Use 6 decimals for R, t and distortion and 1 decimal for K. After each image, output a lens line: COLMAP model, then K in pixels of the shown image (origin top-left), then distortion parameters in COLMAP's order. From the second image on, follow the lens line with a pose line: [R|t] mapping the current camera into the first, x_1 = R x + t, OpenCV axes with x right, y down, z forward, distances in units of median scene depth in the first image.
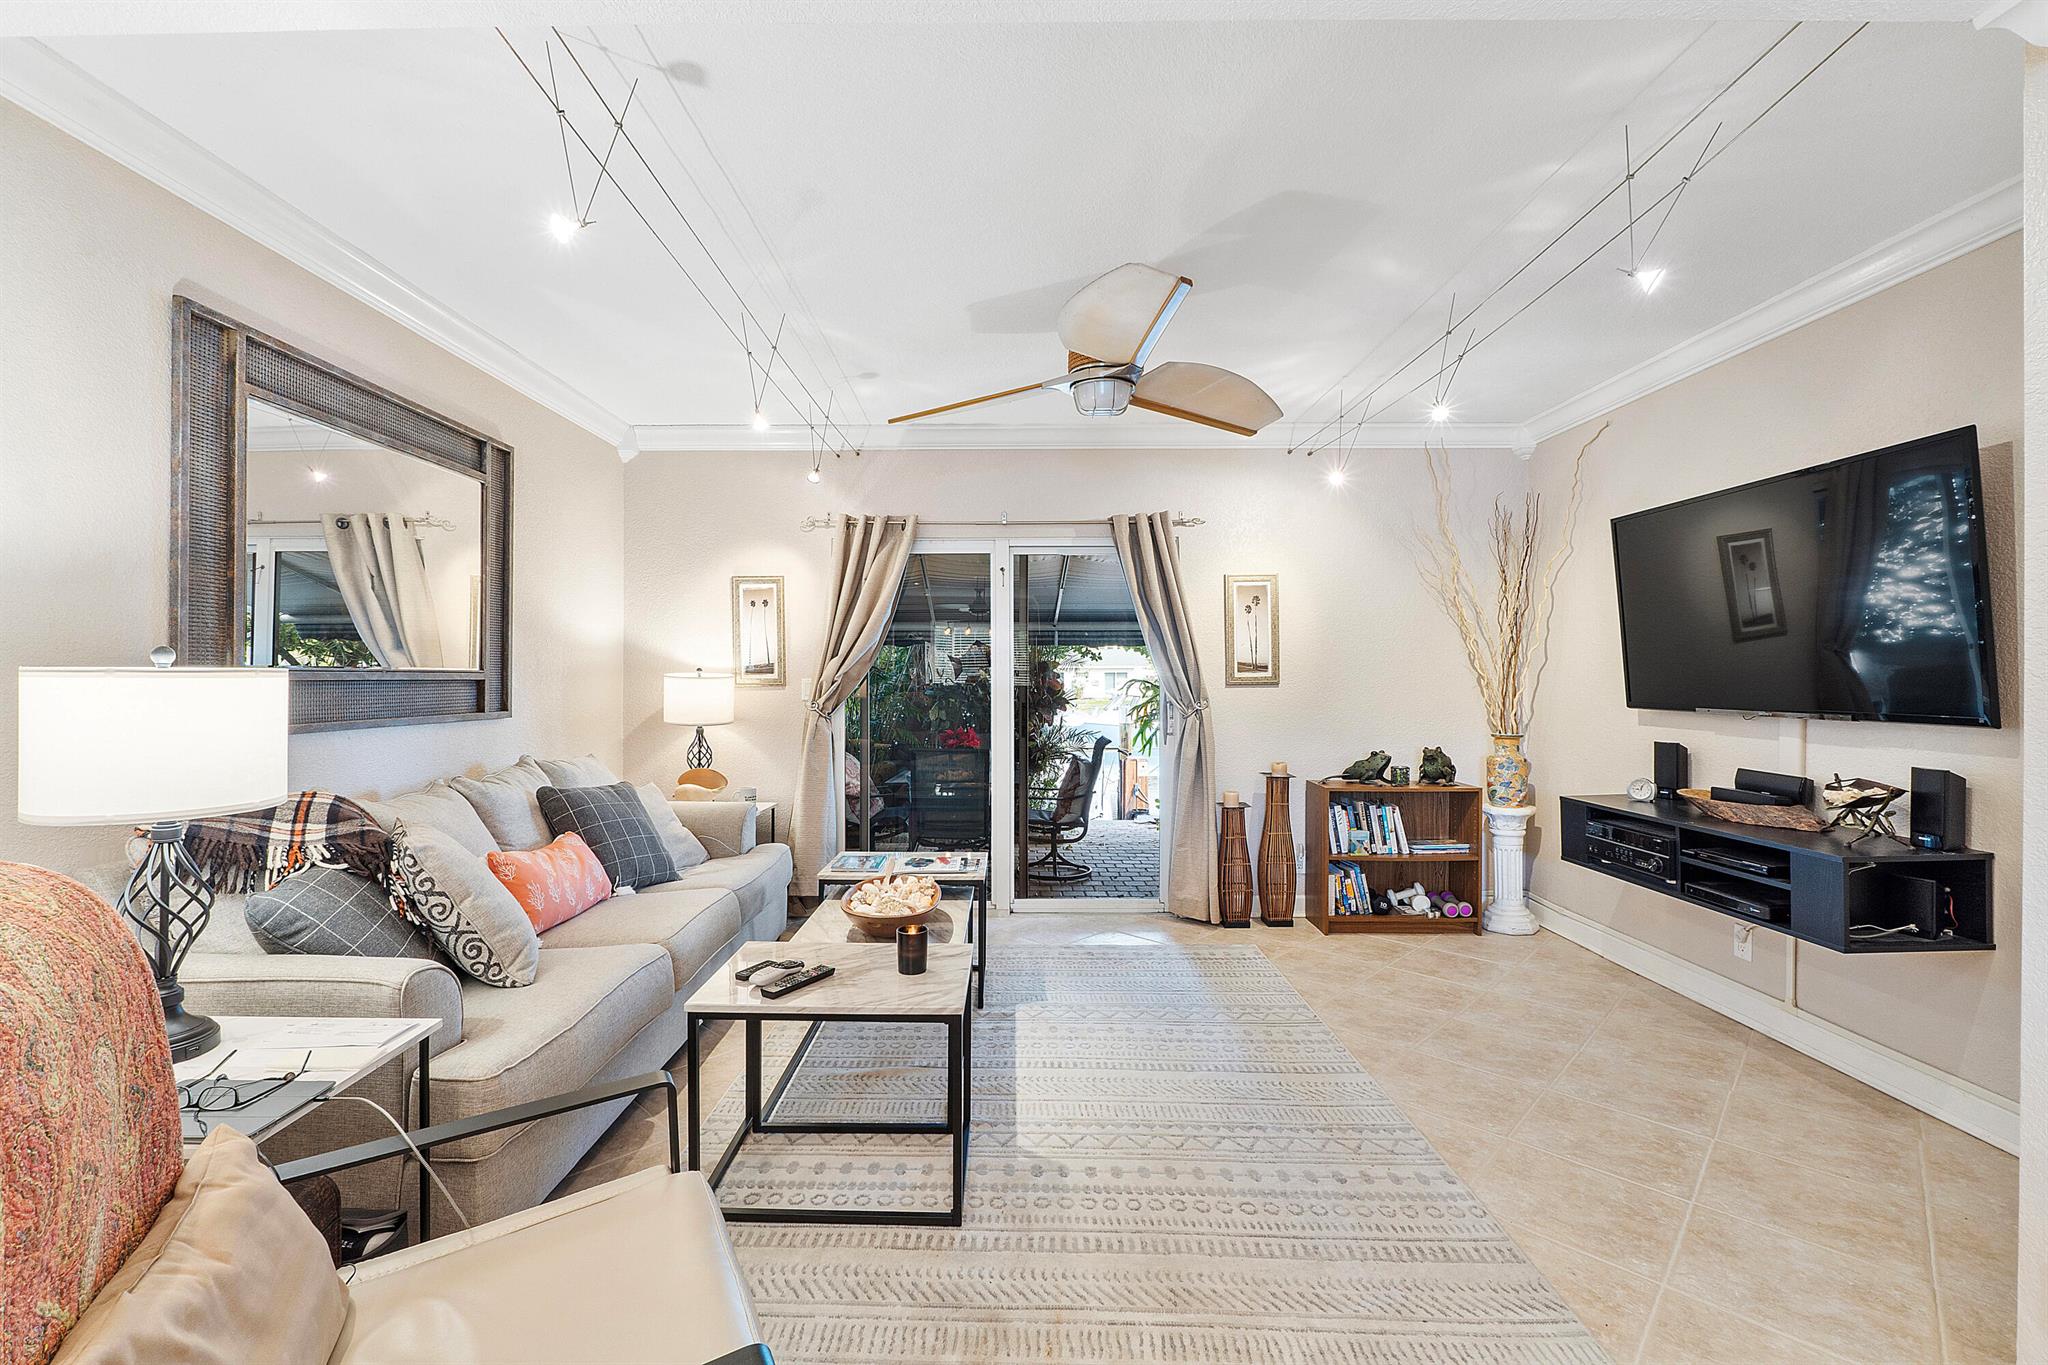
lens RADIAL K [[863.0, 0, 1004.5], [0, 863.0, 679.7], [0, 0, 1]] dist [-0.005271, -0.001538]
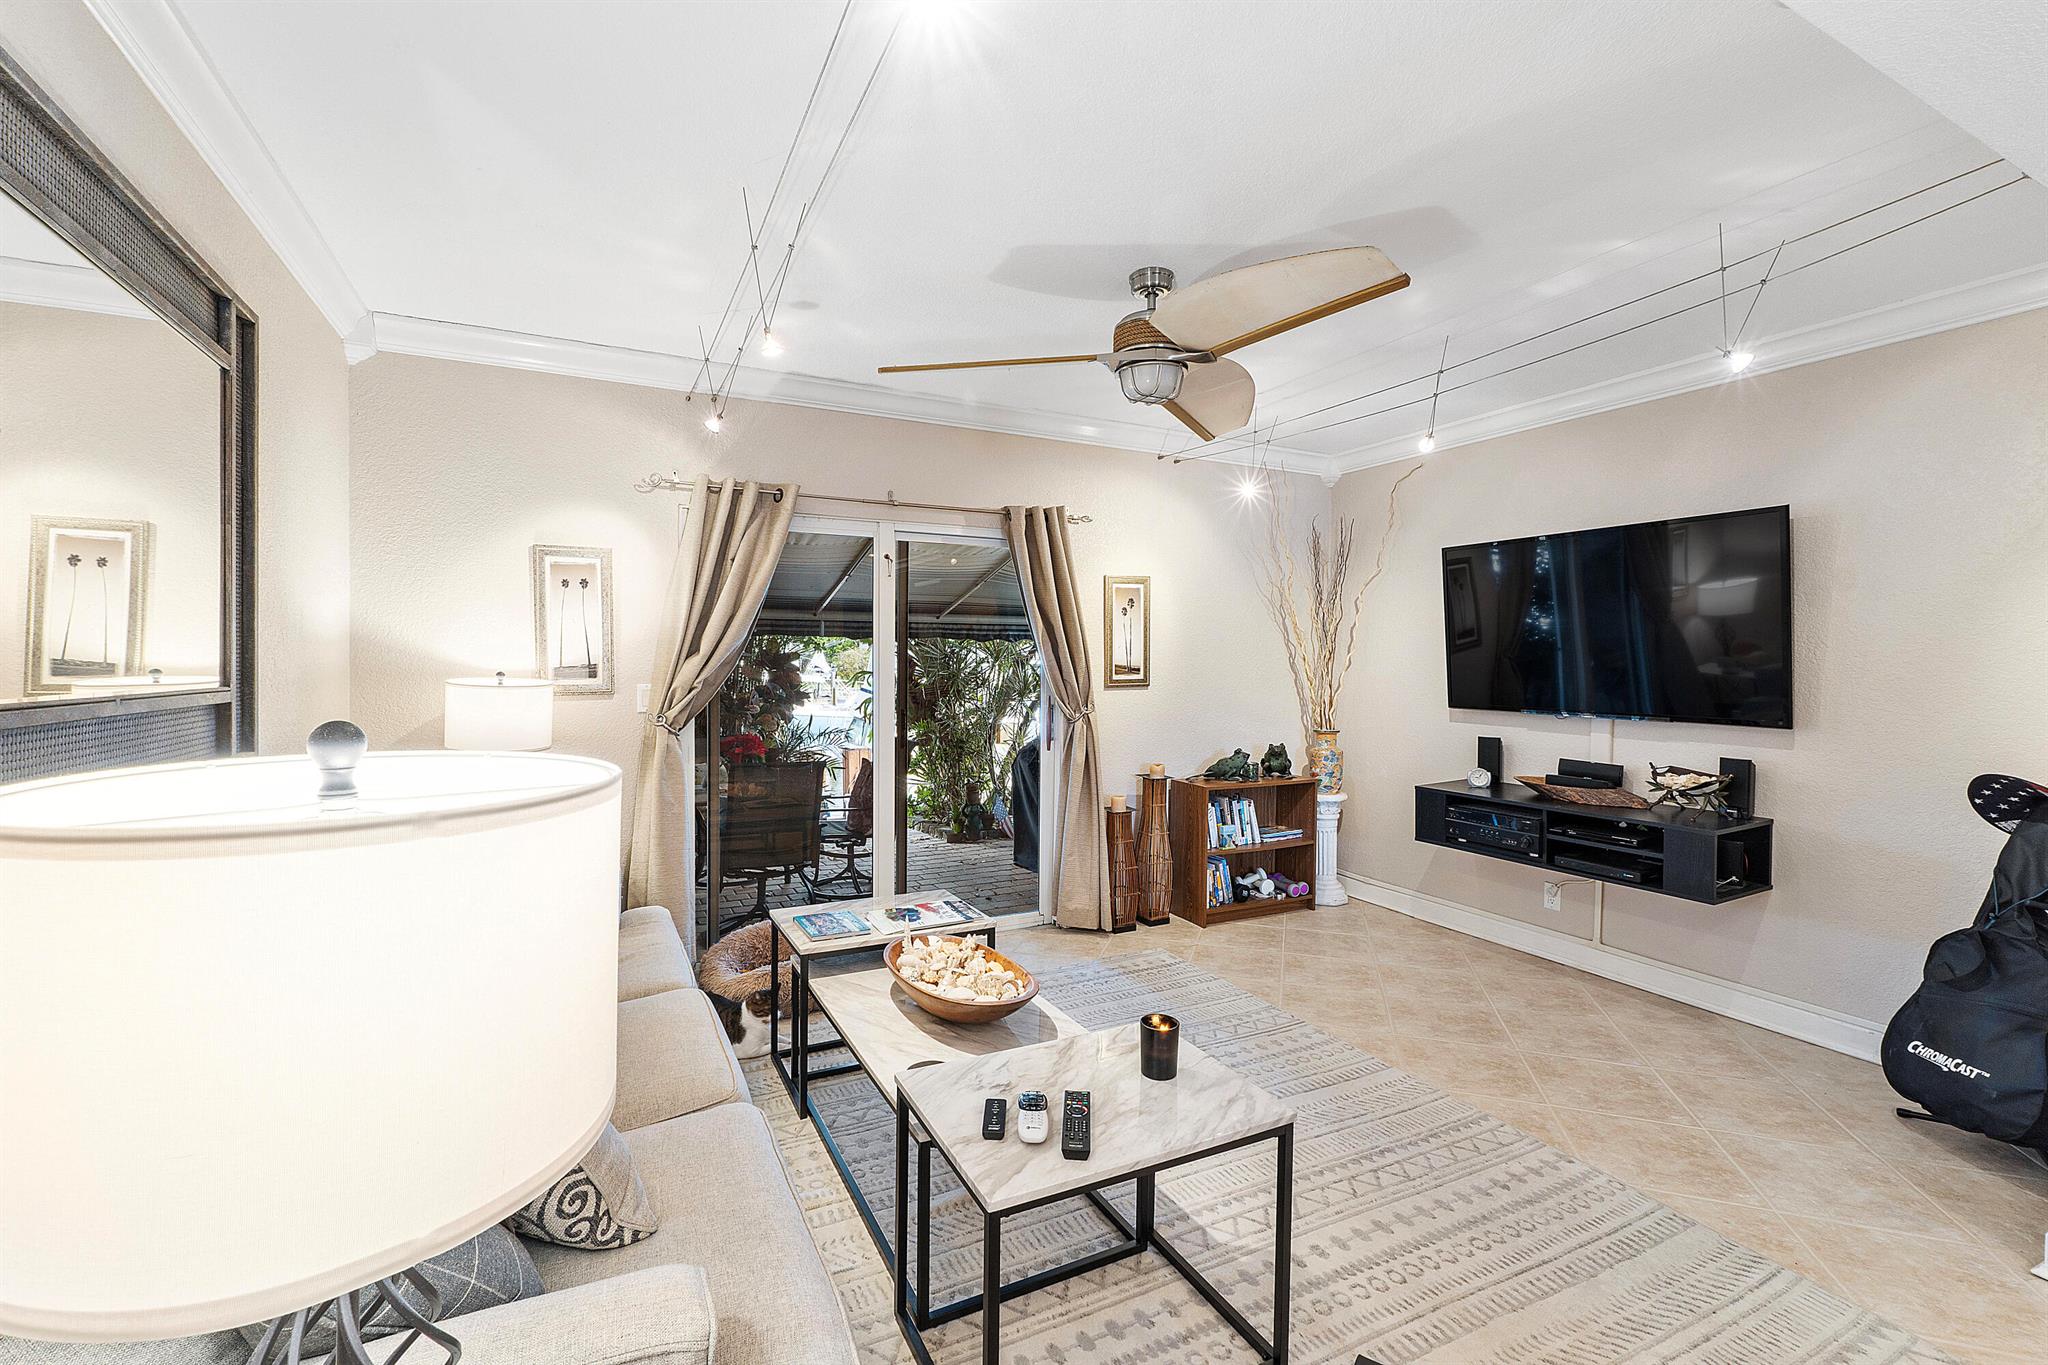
lens RADIAL K [[863.0, 0, 1004.1], [0, 863.0, 679.4], [0, 0, 1]] dist [-0.005271, -0.001538]
pose [[0.893469, -0.005245, 0.449095, -0.322564], [-0.004053, 0.999797, 0.019740, -0.024704], [-0.449107, -0.019457, 0.893266, 0.190257]]
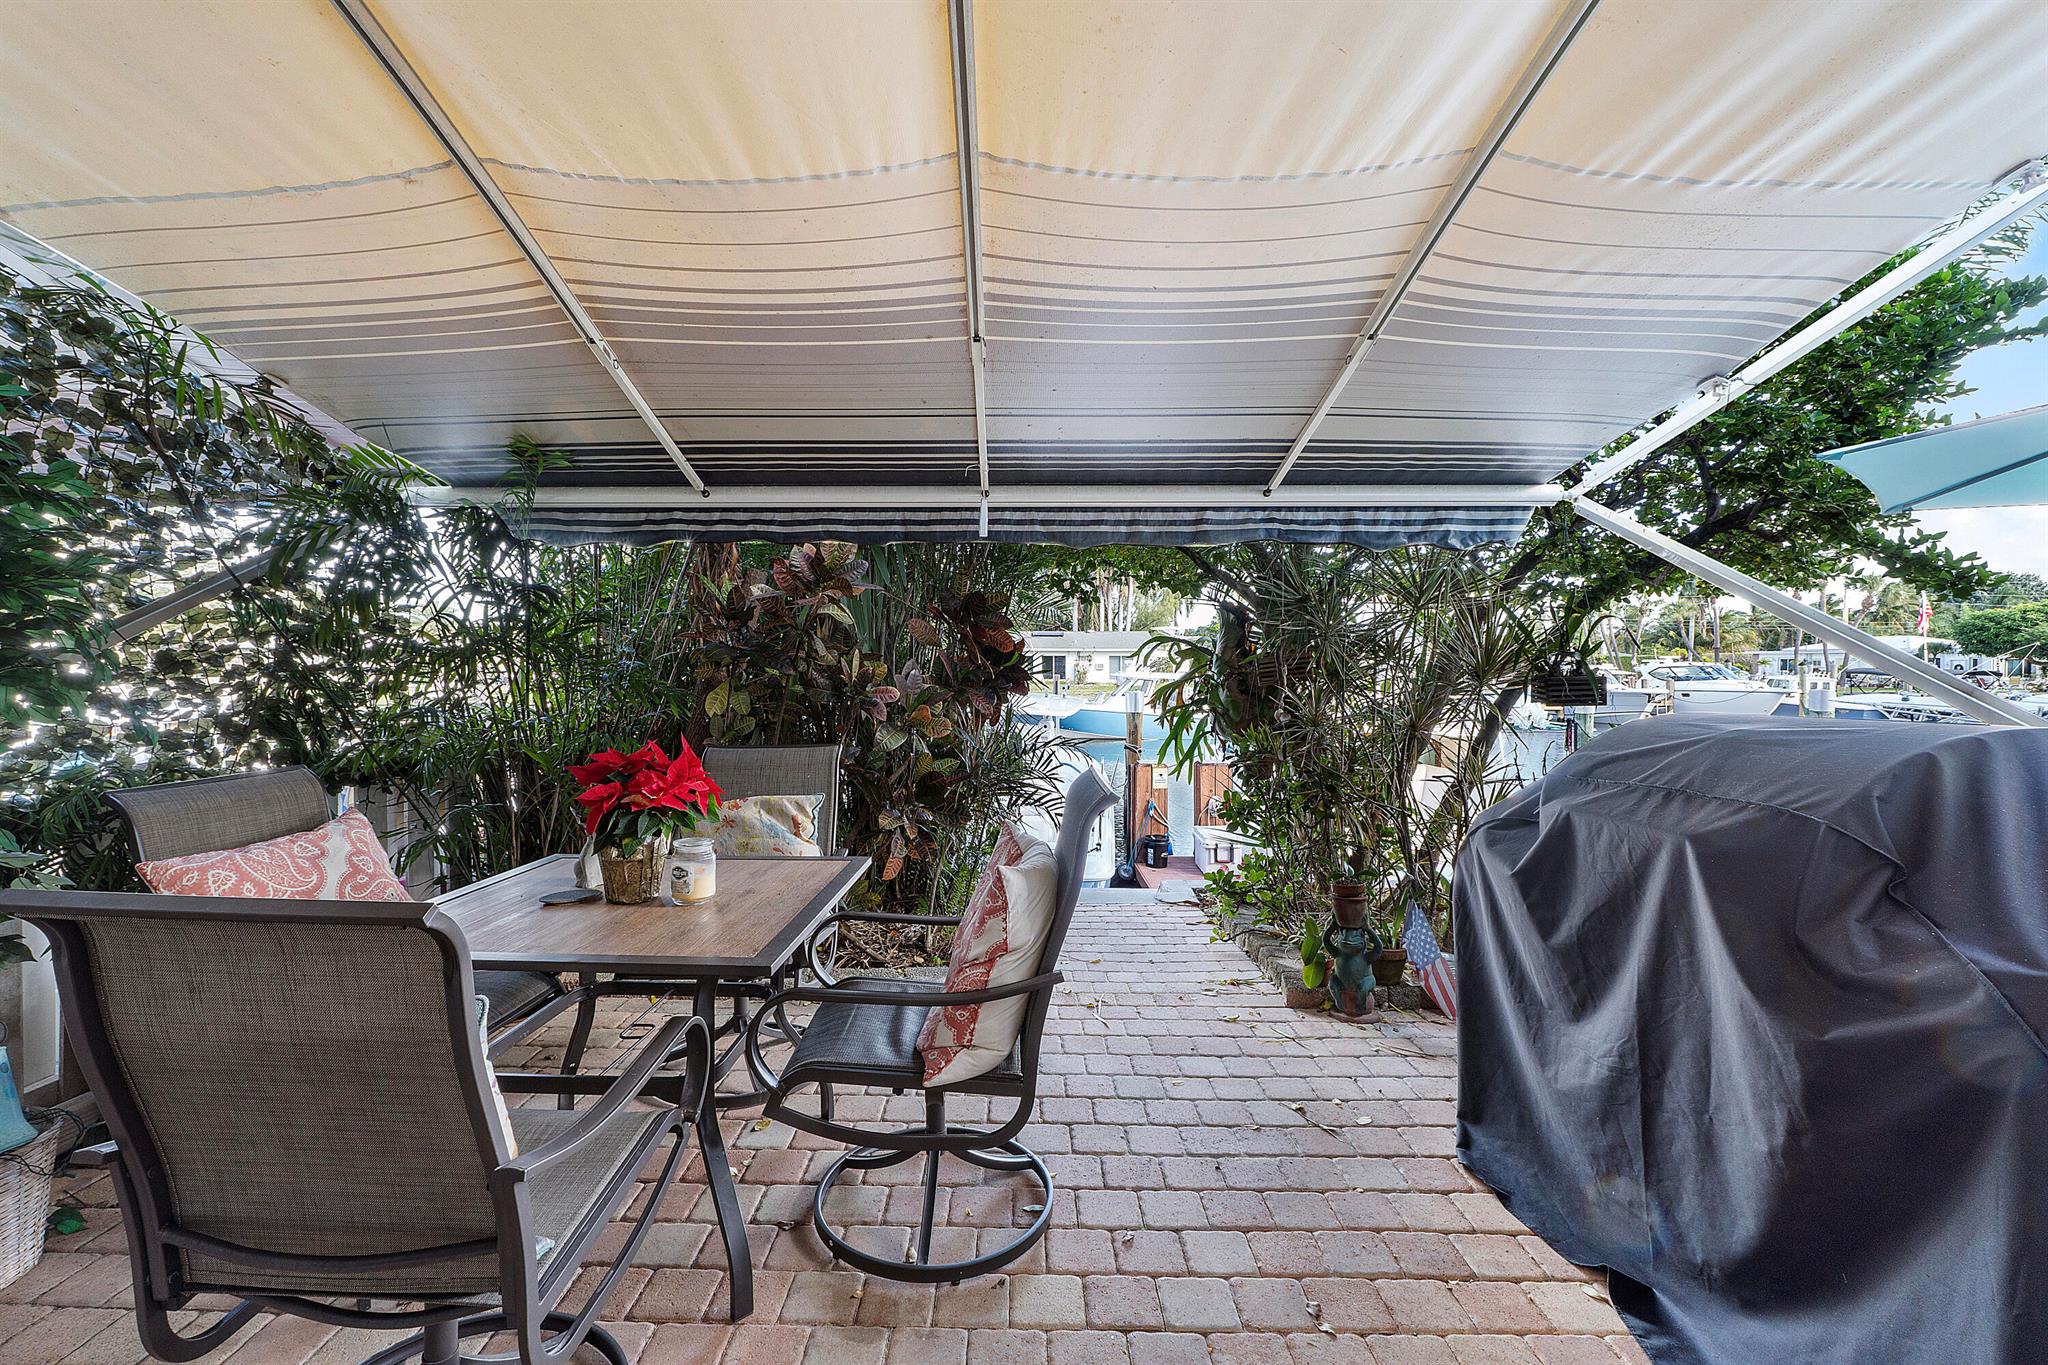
lens RADIAL K [[863.0, 0, 1008.3], [0, 863.0, 682.8], [0, 0, 1]] dist [-0.005271, -0.001538]
pose [[0.999993, 0.003329, -0.001861, 0.132852], [-0.003293, 0.999813, 0.019061, 0.041212], [0.001924, -0.019055, 0.999817, 1.076978]]
